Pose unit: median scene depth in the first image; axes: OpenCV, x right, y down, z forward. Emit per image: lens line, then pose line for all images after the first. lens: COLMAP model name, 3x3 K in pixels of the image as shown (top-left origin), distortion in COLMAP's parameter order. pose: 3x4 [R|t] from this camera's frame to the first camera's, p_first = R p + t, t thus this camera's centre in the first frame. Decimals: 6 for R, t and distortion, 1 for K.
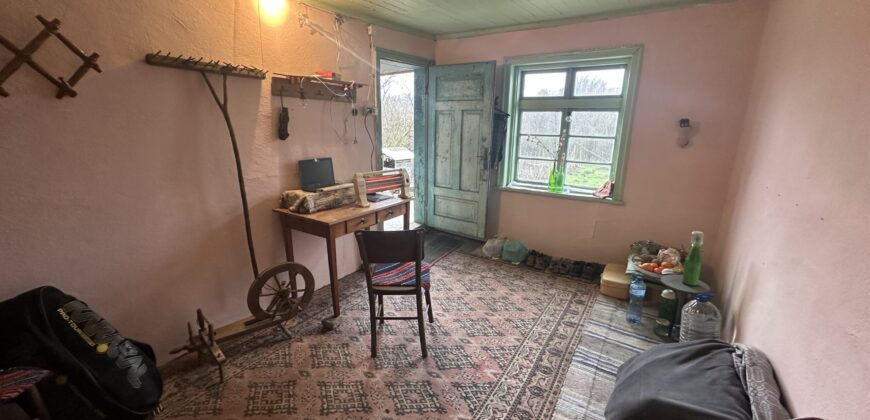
lens RADIAL K [[341.2, 0, 435.0], [0, 341.2, 210.0], [0, 0, 1]] dist [-0.001413, -0.000464]
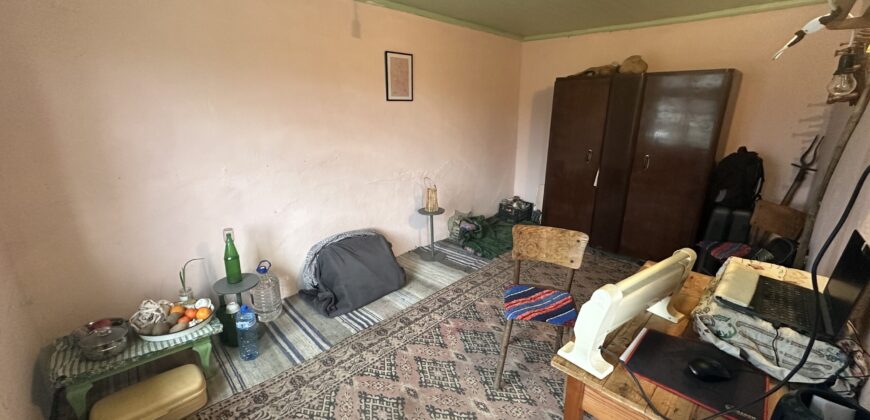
lens RADIAL K [[341.2, 0, 435.0], [0, 341.2, 210.0], [0, 0, 1]] dist [-0.001413, -0.000464]
pose [[-0.974724, -0.081561, 0.207992, -0.004060], [0.038421, 0.855914, 0.515689, -0.437192], [-0.220084, 0.510646, -0.831146, 1.569925]]
